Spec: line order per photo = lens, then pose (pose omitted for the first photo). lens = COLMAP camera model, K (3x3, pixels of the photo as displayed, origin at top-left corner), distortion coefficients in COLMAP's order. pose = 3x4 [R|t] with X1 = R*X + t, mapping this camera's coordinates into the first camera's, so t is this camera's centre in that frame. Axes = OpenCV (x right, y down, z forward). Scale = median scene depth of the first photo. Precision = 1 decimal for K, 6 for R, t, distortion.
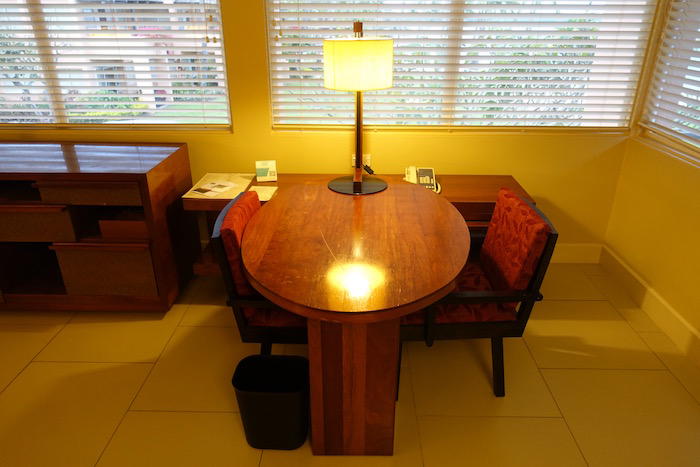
lens RADIAL K [[478.0, 0, 350.3], [0, 478.0, 230.8], [0, 0, 1]] dist [0.002993, -0.006132]
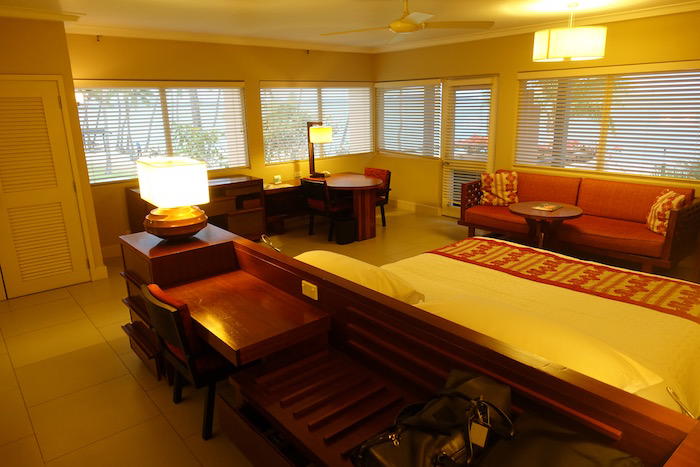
lens RADIAL K [[478.0, 0, 345.5], [0, 478.0, 230.6], [0, 0, 1]] dist [0.002993, -0.006132]
pose [[0.745283, -0.191022, 0.638799, -1.734523], [0.297971, 0.952506, -0.062810, 0.434786], [-0.596462, 0.237154, 0.766805, -1.176322]]
